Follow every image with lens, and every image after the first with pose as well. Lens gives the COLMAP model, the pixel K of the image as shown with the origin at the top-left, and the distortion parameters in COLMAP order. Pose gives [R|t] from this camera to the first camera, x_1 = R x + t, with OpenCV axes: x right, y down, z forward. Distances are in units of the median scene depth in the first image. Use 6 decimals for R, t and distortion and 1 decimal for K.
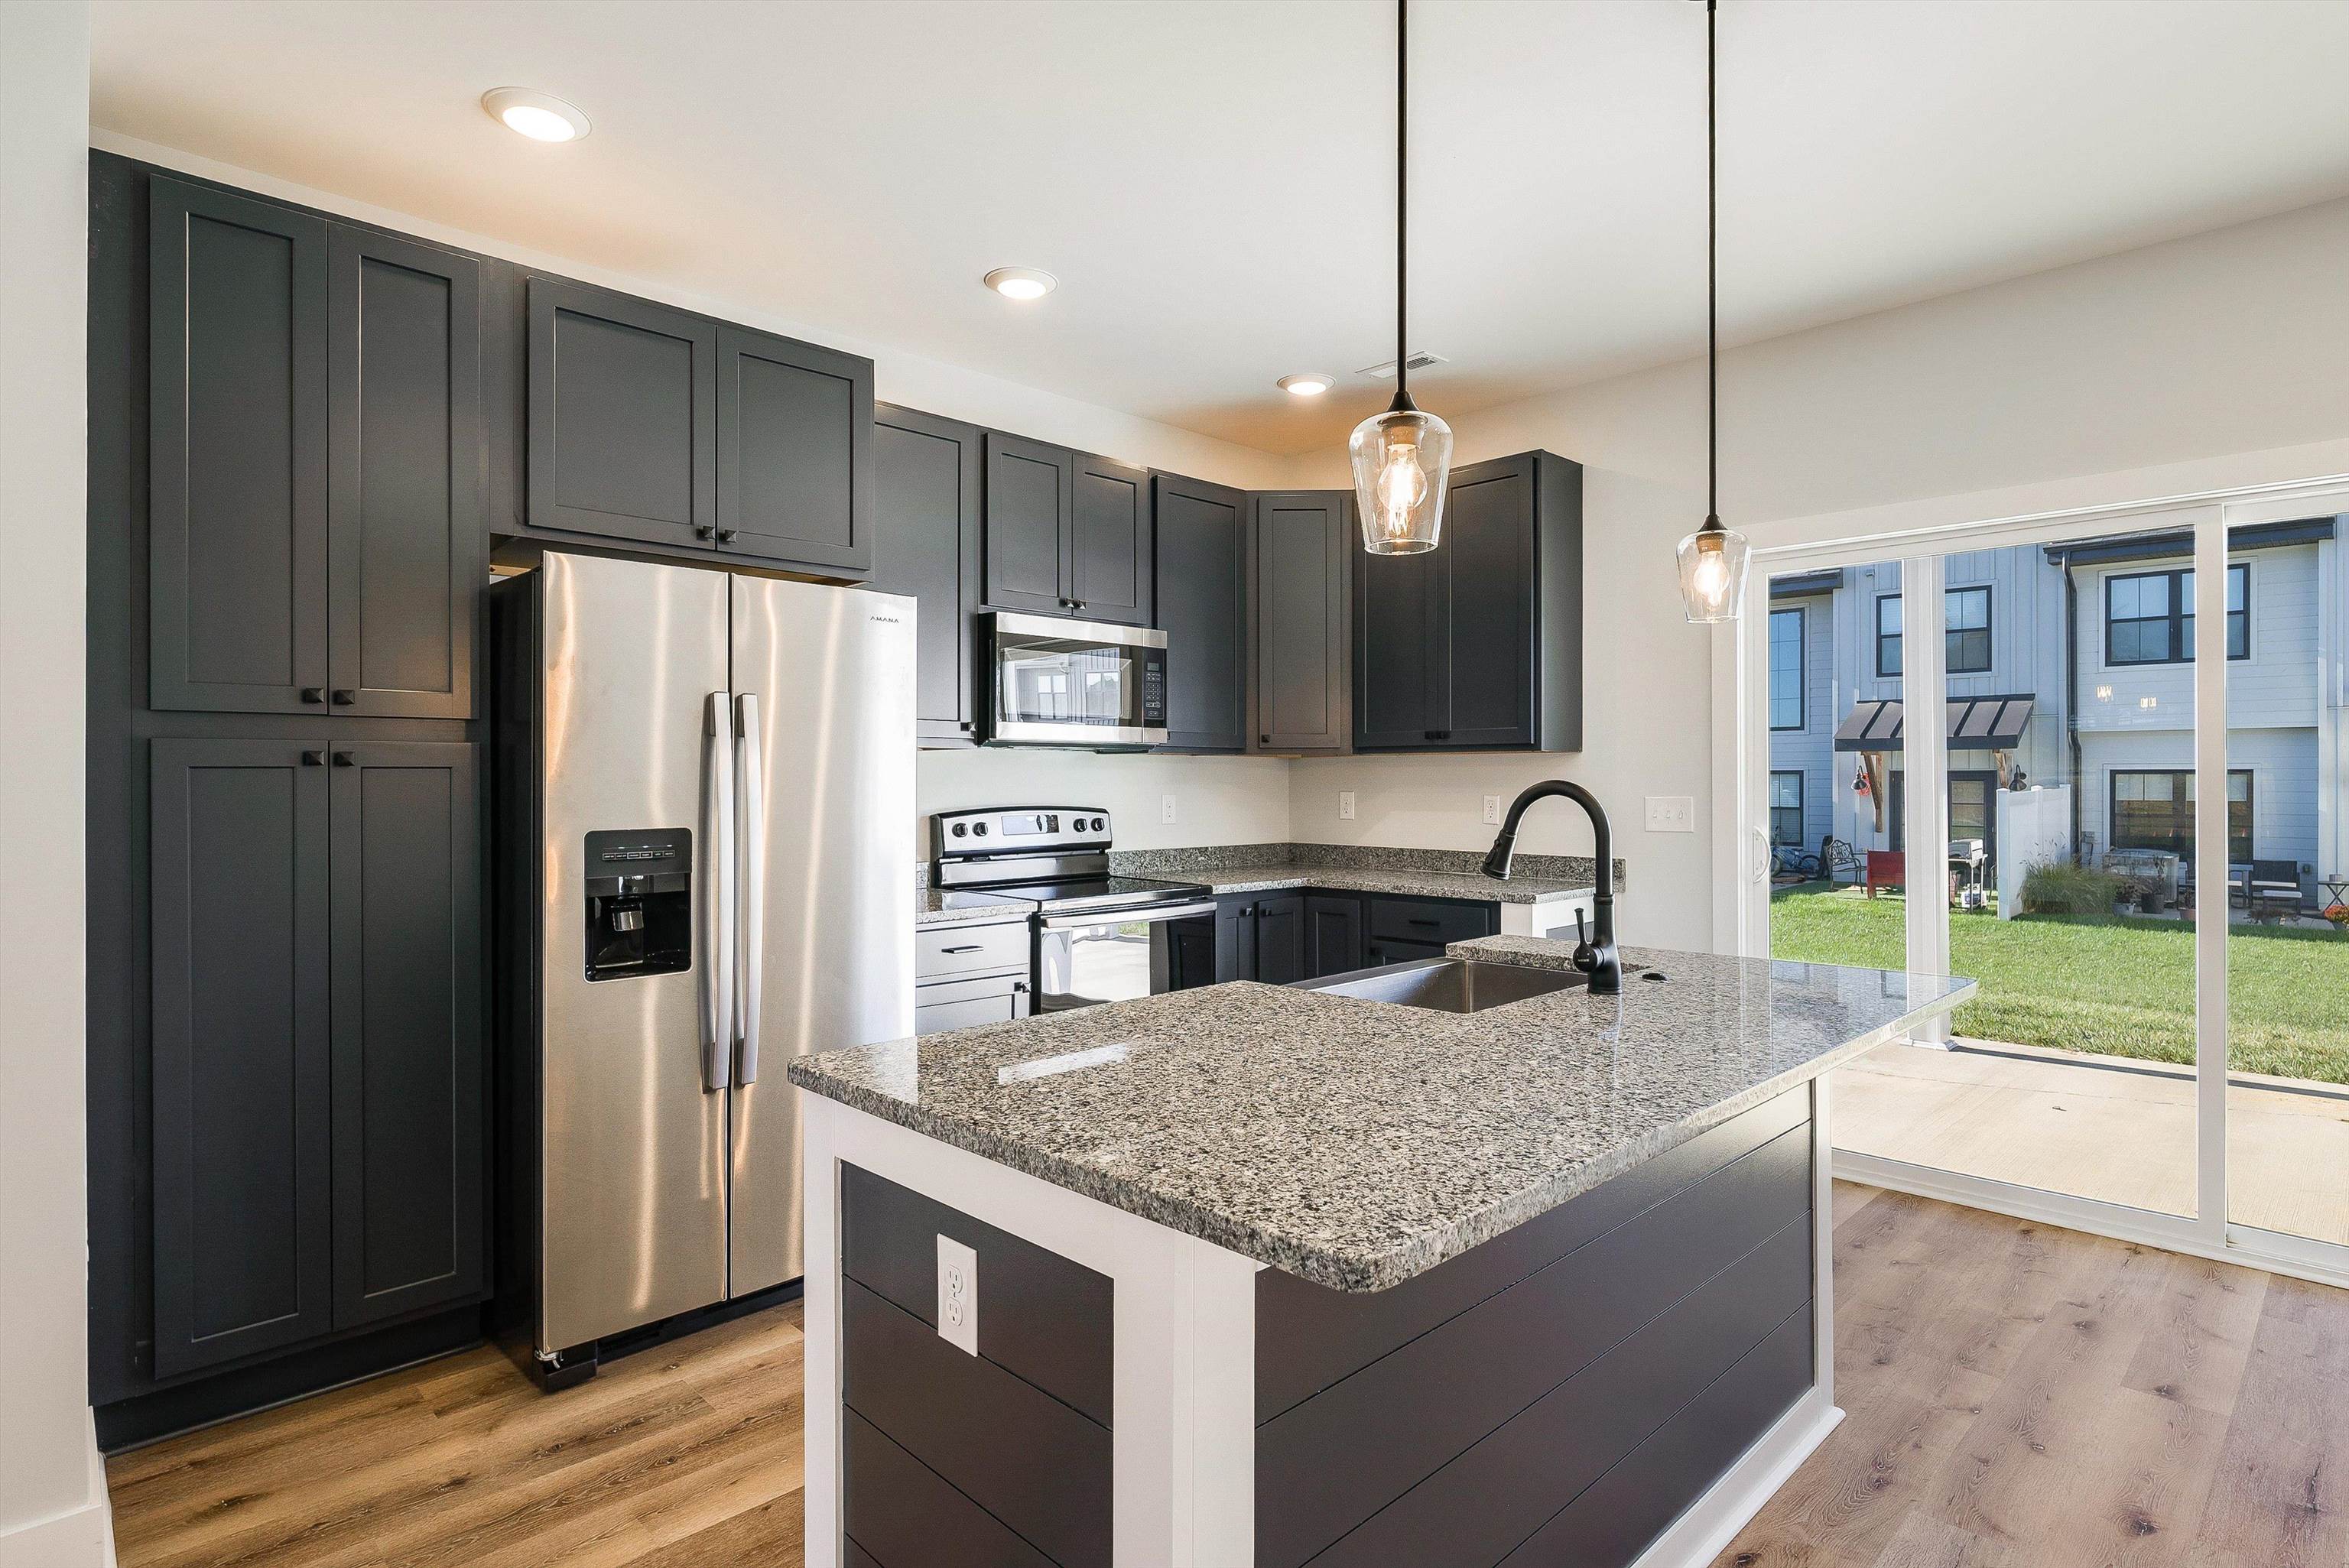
lens RADIAL K [[1221.0, 0, 1173.4], [0, 1221.0, 840.2], [0, 0, 1]] dist [-0.000840, 0.000299]
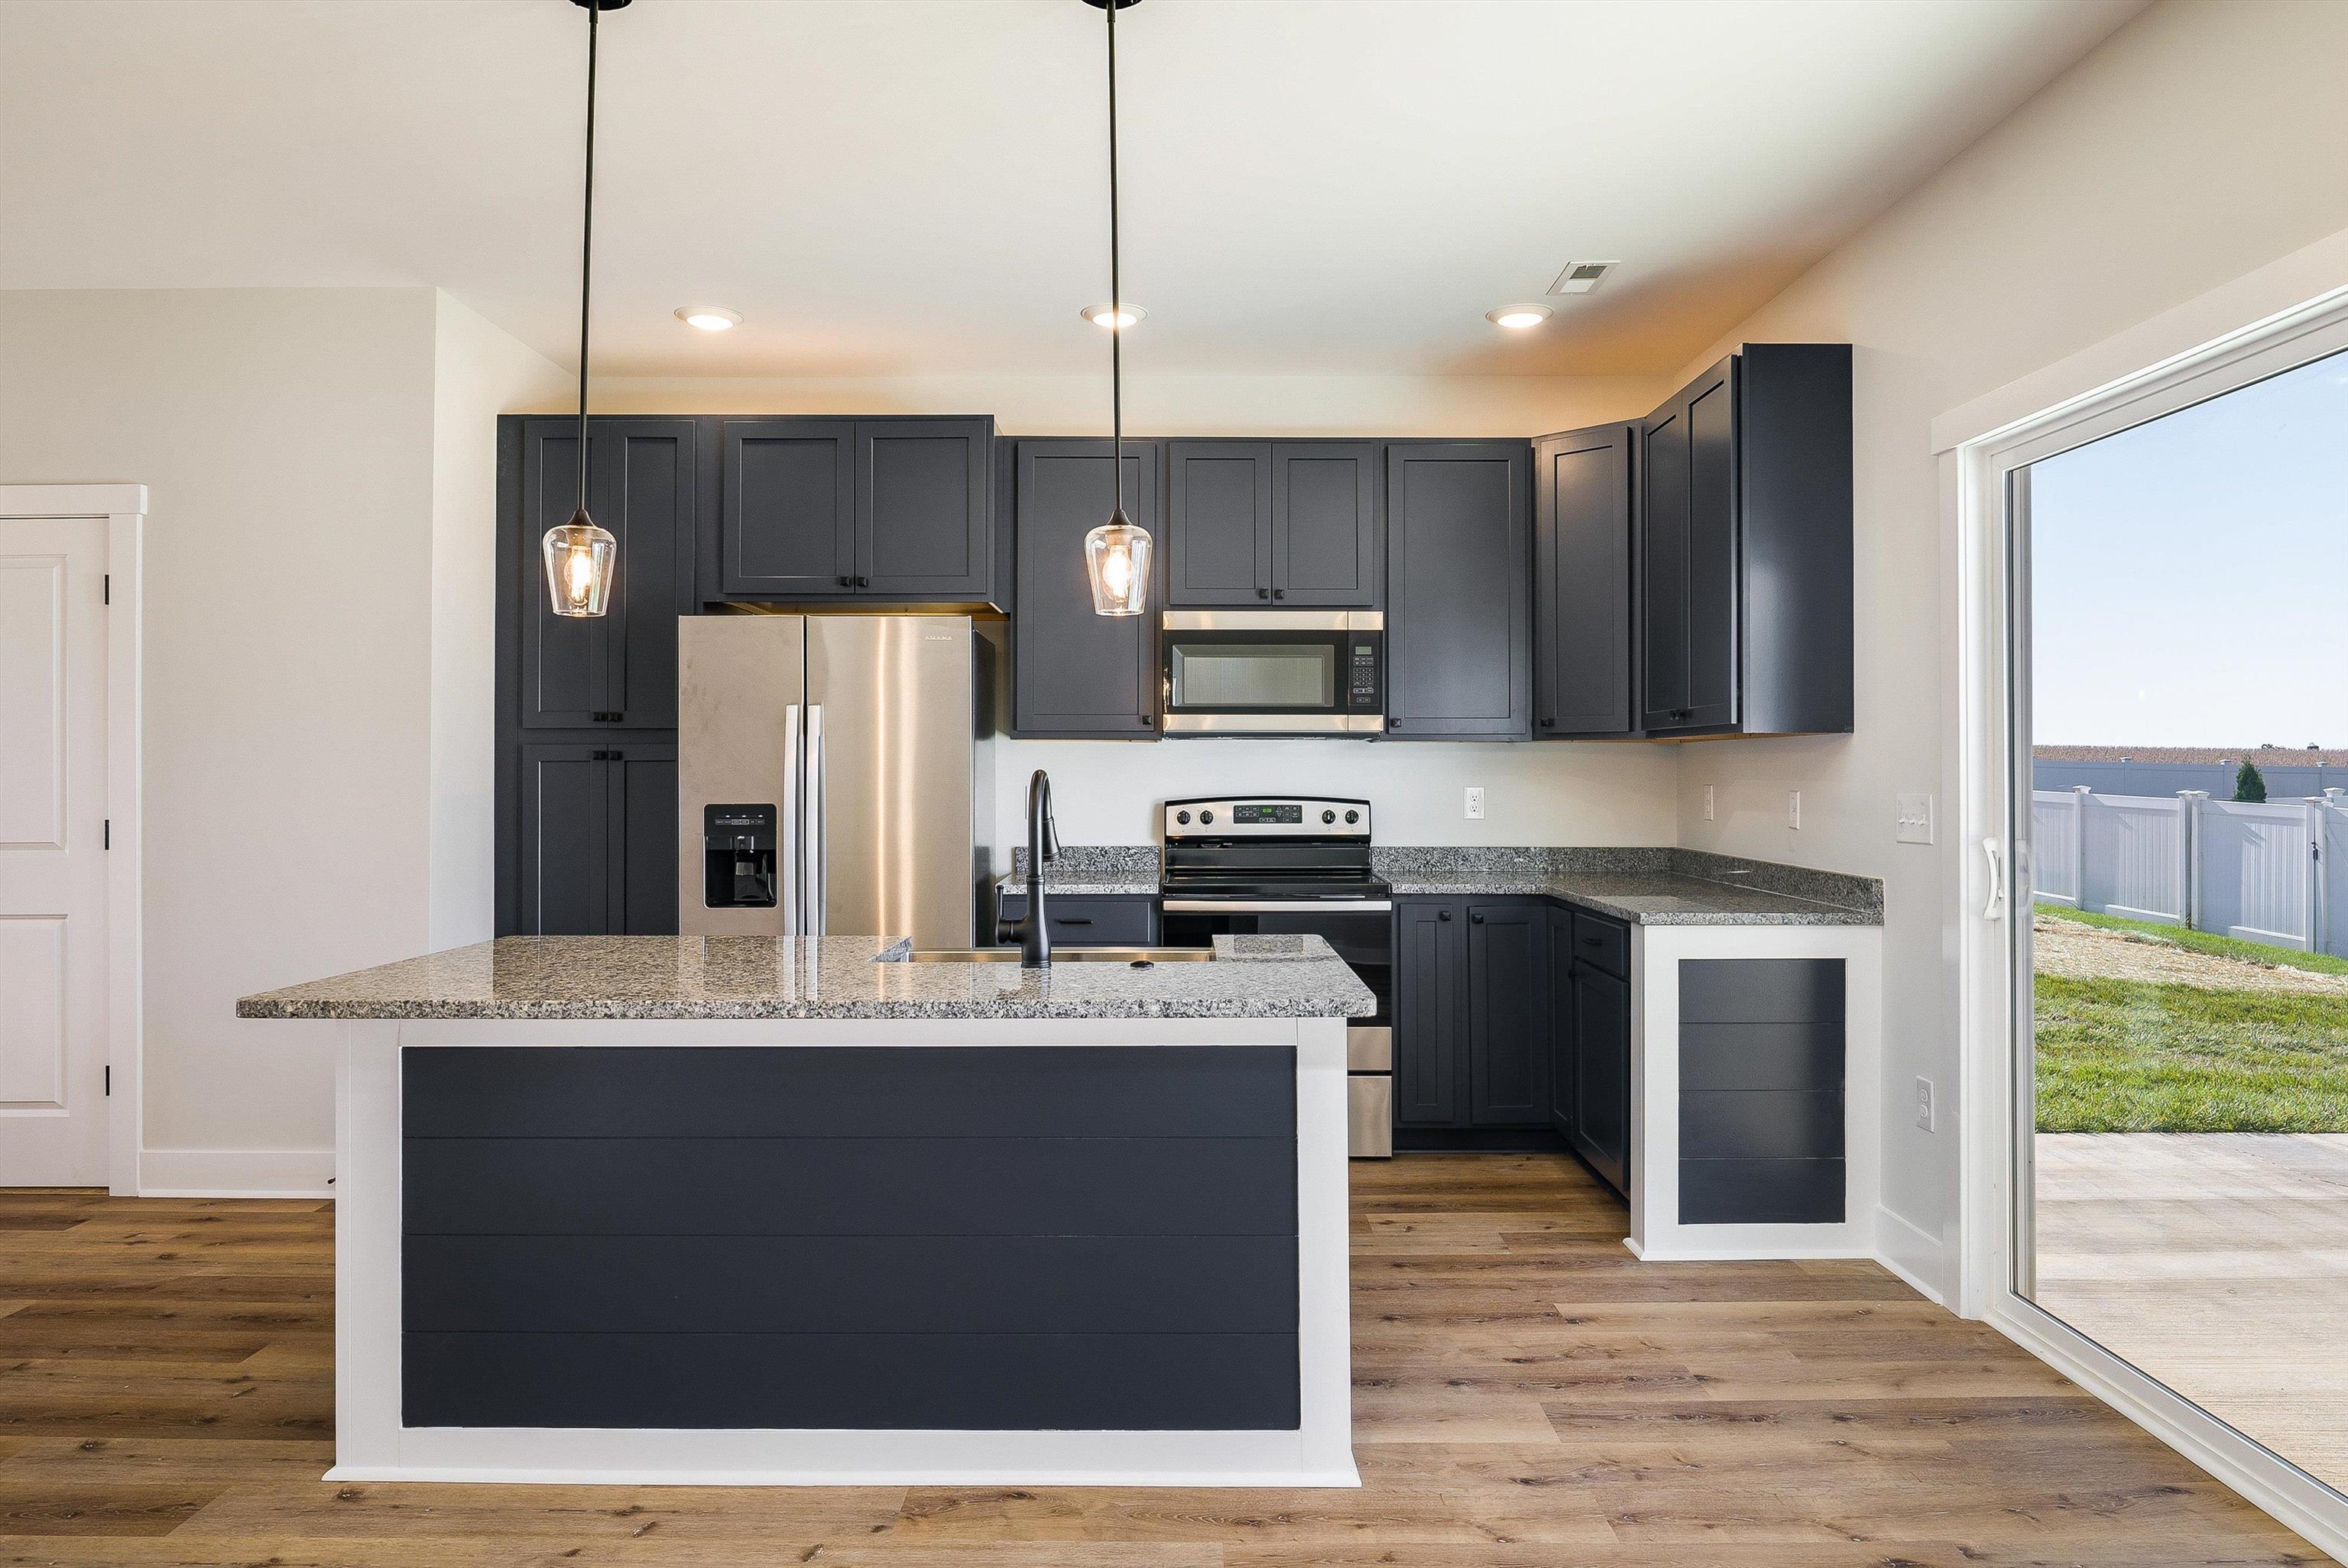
lens RADIAL K [[1500.7, 0, 1171.9], [0, 1500.7, 815.1], [0, 0, 1]] dist [0.019924, 0.003143]
pose [[0.718042, 0.018452, -0.695755, 0.712973], [-0.035065, 0.999338, -0.009685, 0.002196], [0.695116, 0.031350, 0.718214, 0.065769]]
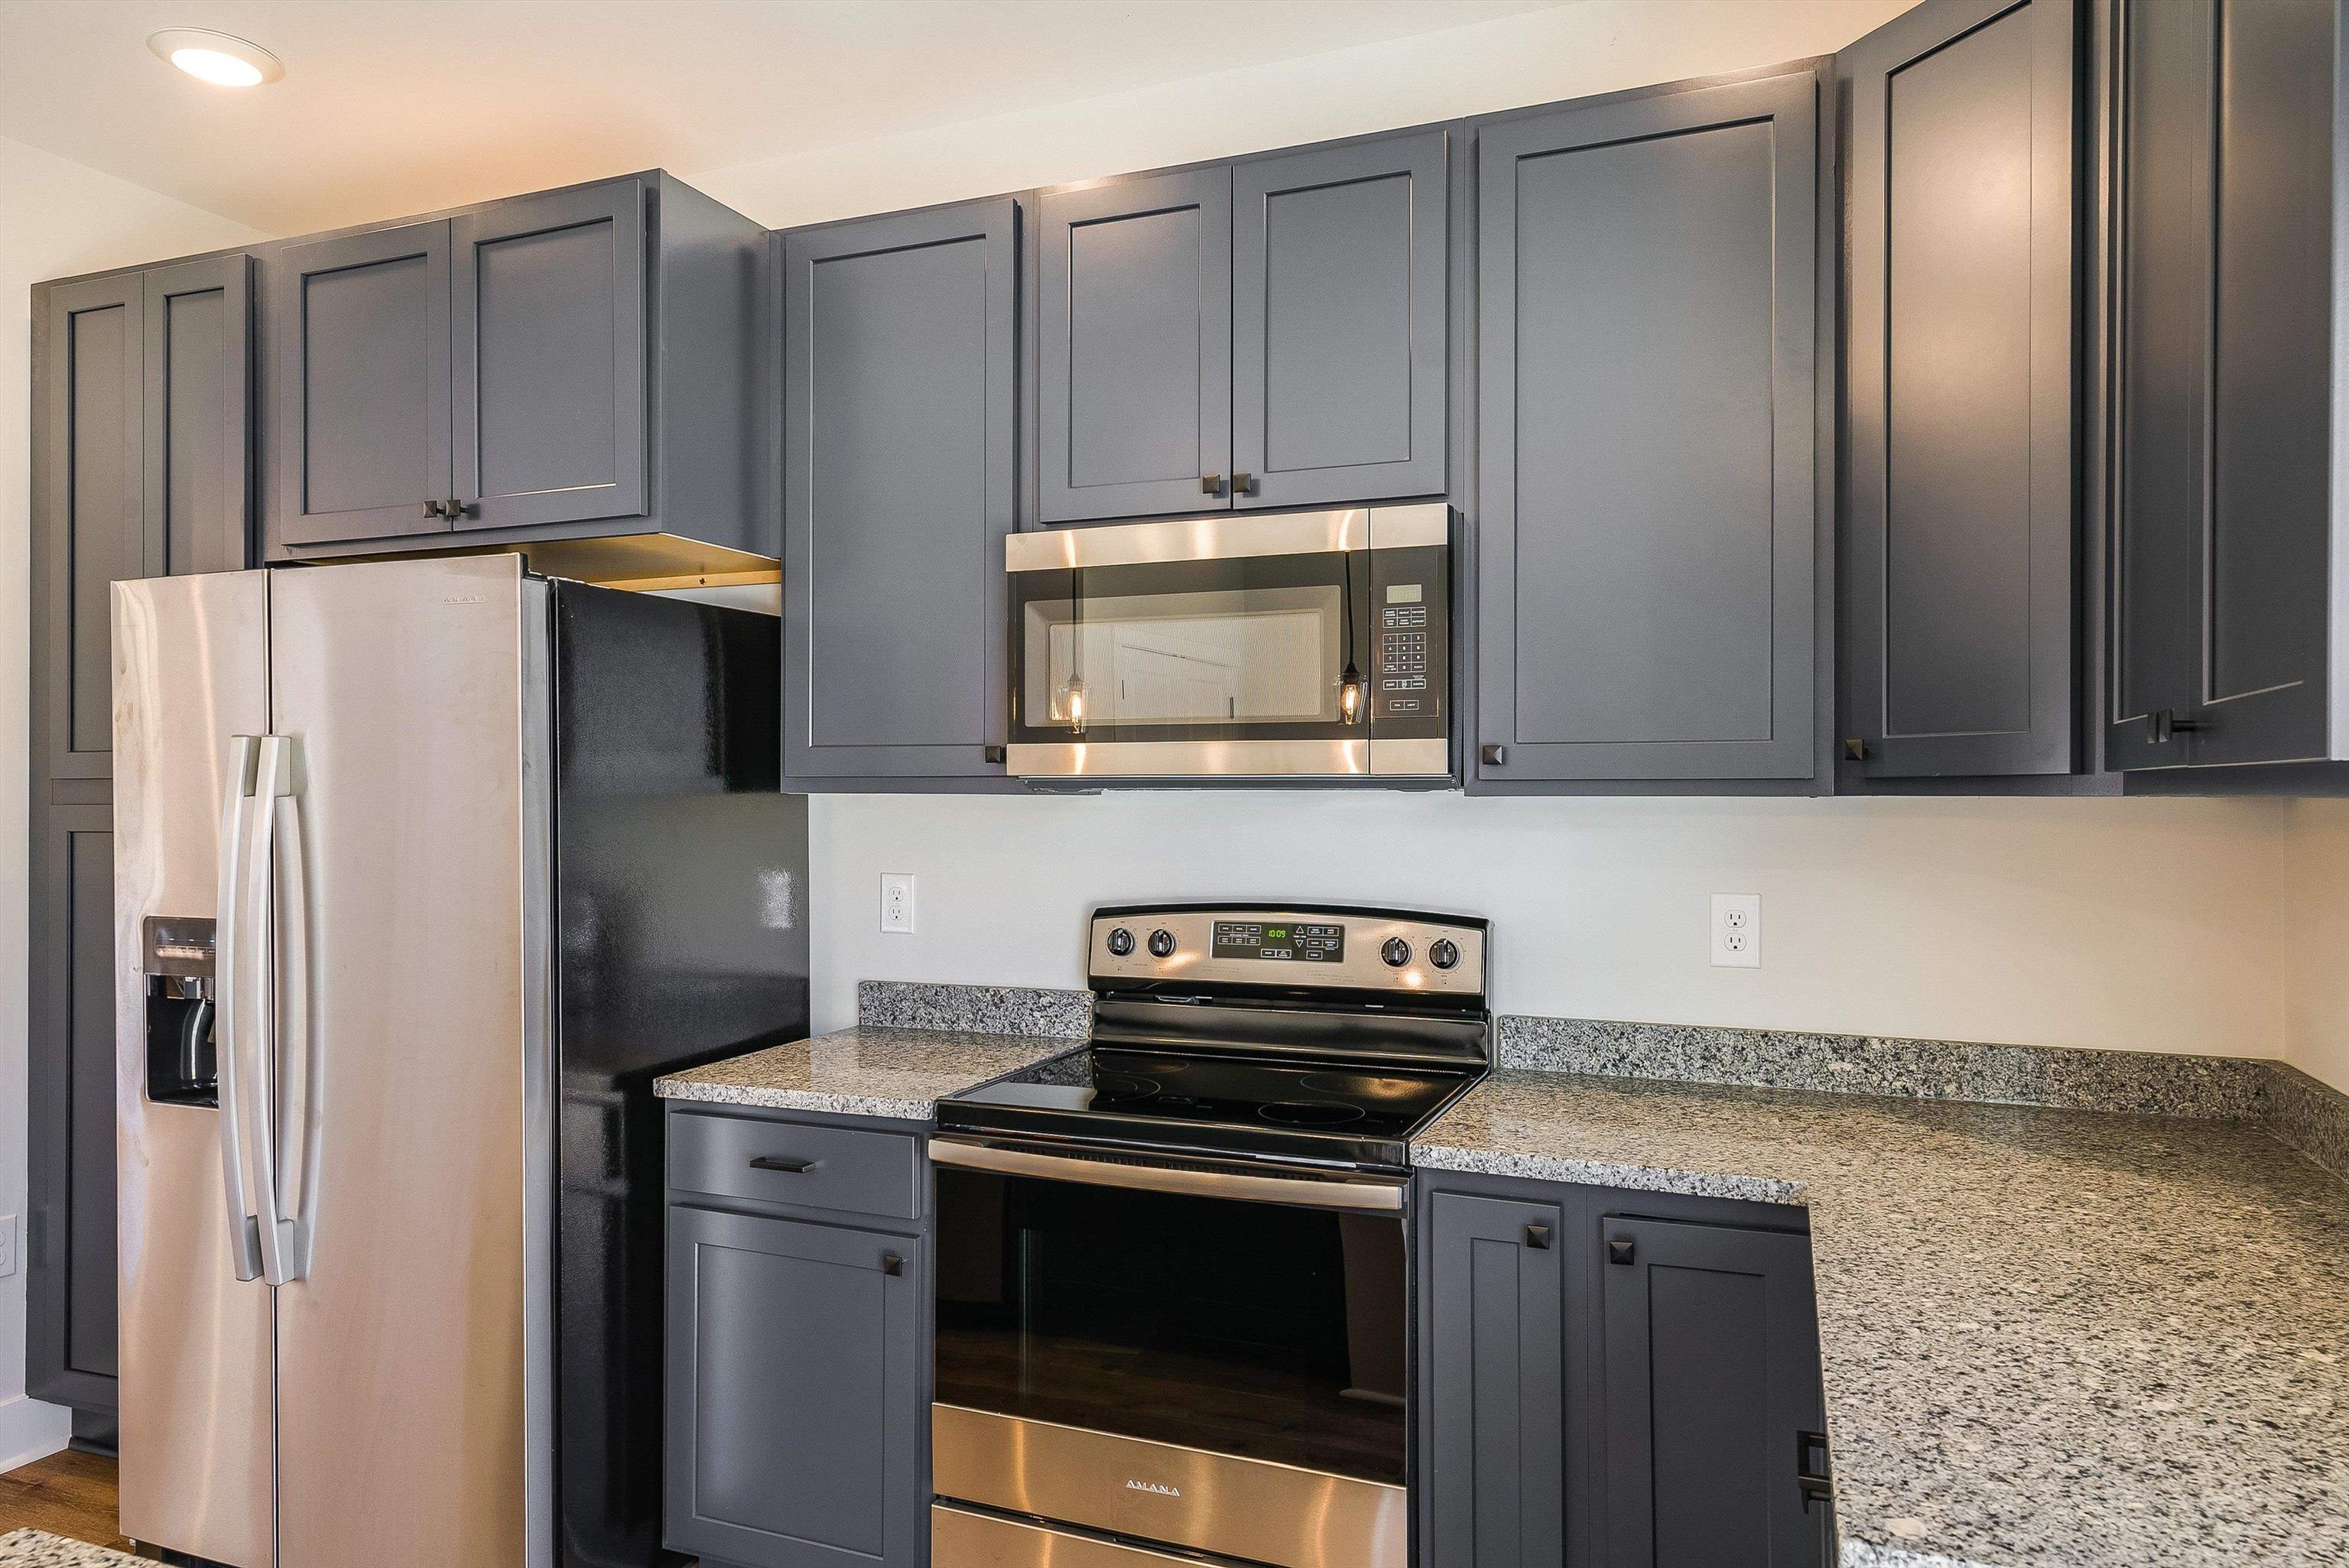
lens RADIAL K [[1501.3, 0, 1172.4], [0, 1501.3, 815.1], [0, 0, 1]] dist [0.019924, 0.003143]
pose [[0.409274, 0.009042, -0.912367, 0.438787], [-0.046914, 0.998837, -0.011146, -0.058089], [0.911205, 0.047364, 0.409222, 0.743144]]
